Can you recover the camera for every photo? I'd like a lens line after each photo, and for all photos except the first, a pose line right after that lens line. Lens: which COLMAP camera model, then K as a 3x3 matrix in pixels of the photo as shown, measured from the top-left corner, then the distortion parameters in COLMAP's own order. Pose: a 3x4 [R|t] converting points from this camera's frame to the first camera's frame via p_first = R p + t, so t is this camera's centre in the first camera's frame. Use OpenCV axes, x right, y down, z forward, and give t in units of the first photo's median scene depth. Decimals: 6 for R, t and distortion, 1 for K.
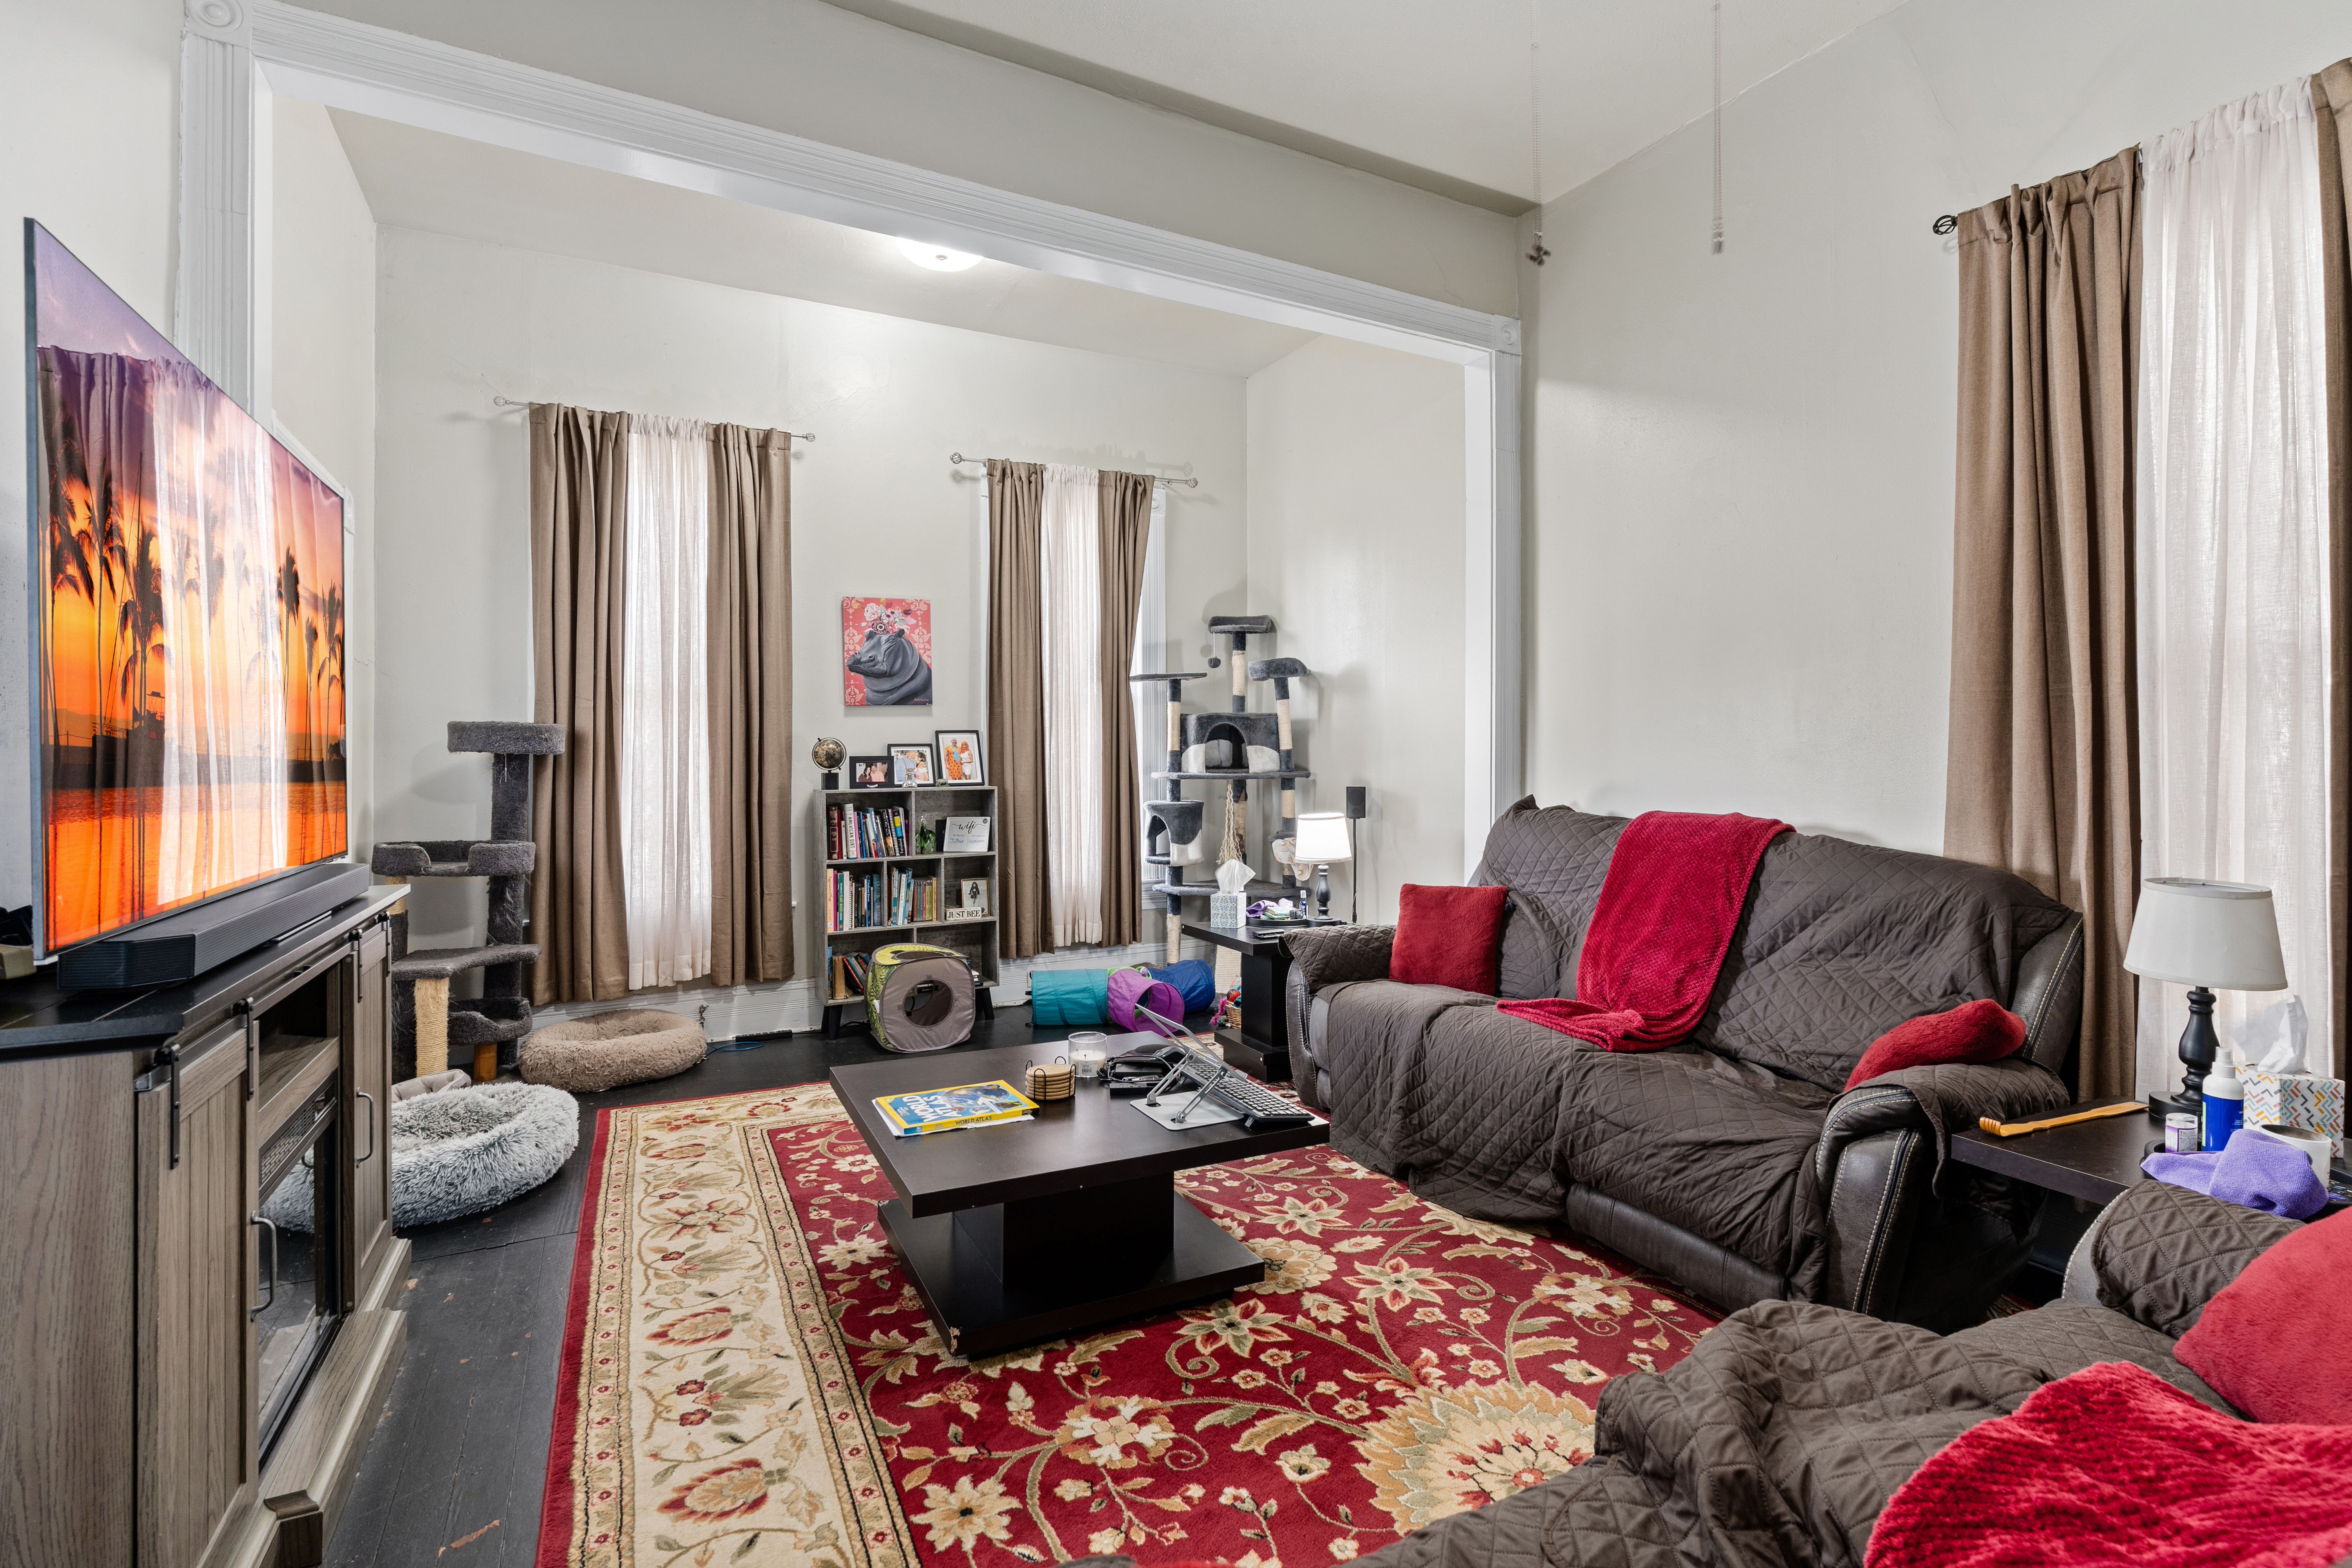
lens RADIAL K [[1076.9, 0, 1183.8], [0, 1076.9, 763.4], [0, 0, 1]] dist [-0.010332, 0.003658]
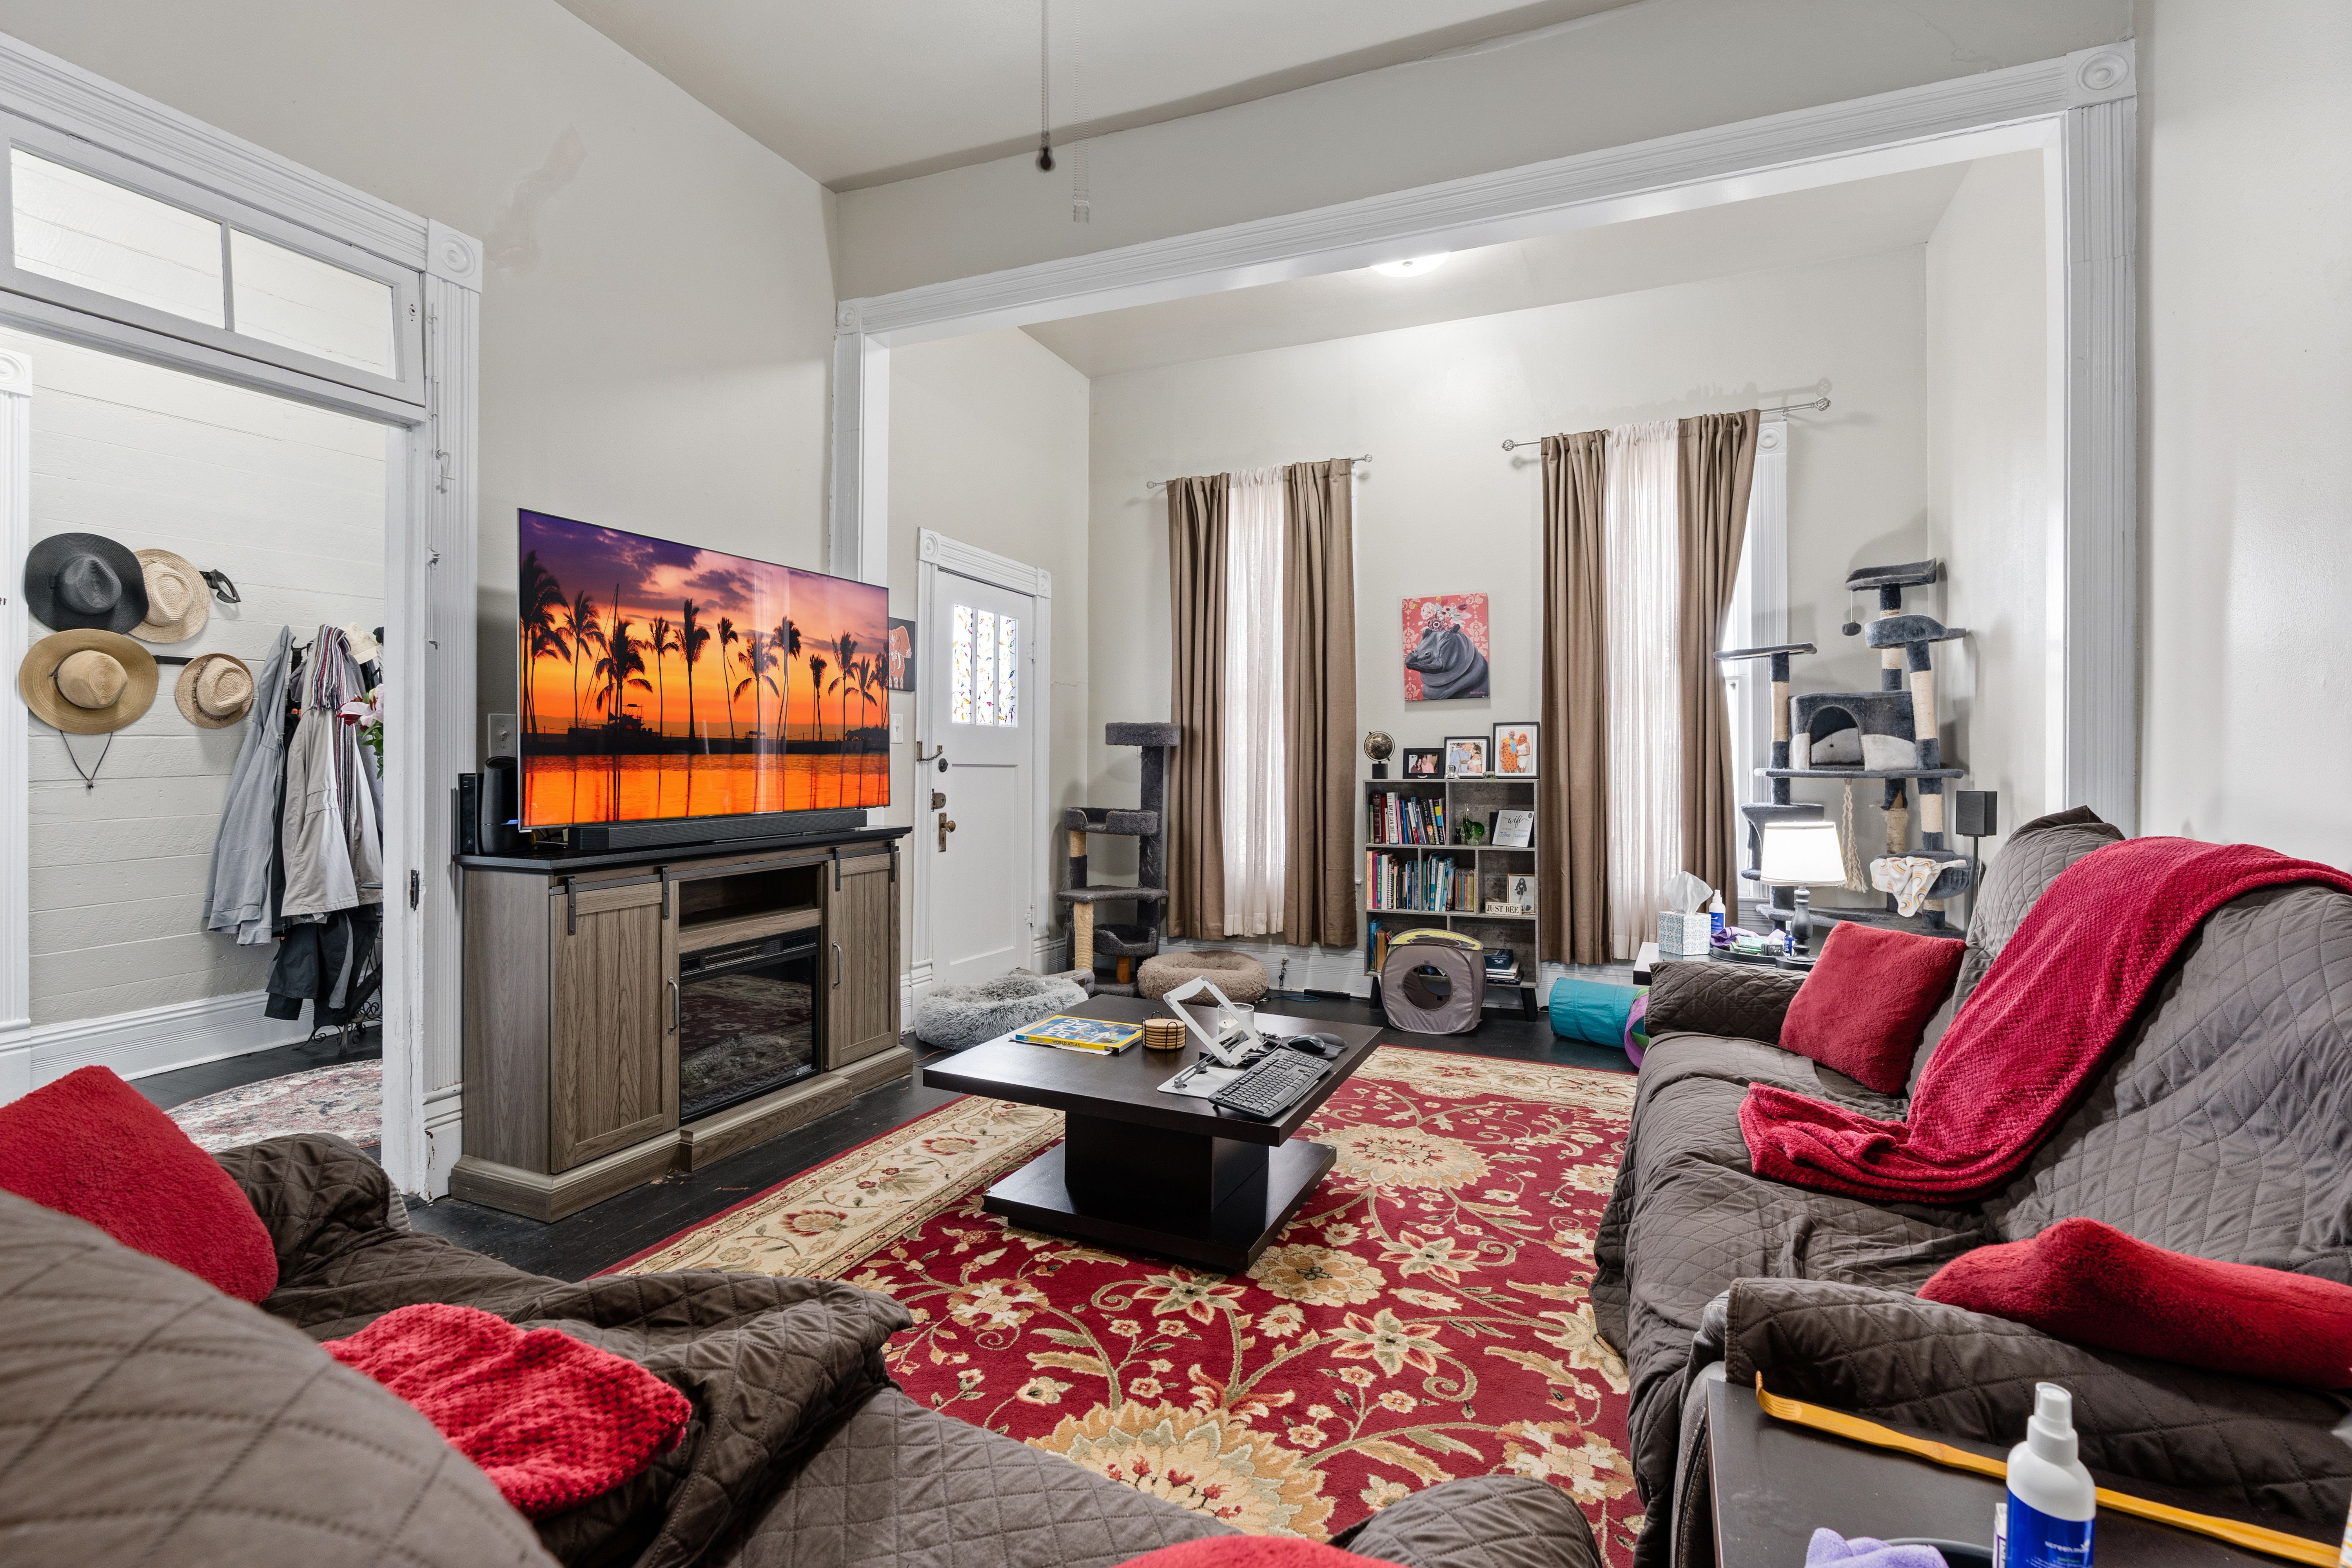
lens RADIAL K [[1076.9, 0, 1183.8], [0, 1076.9, 767.2], [0, 0, 1]] dist [-0.010332, 0.003658]
pose [[0.624892, 0.012001, -0.780619, 0.437241], [-0.007940, 0.999928, 0.009017, 0.004536], [0.780671, 0.000563, 0.624942, 0.181478]]
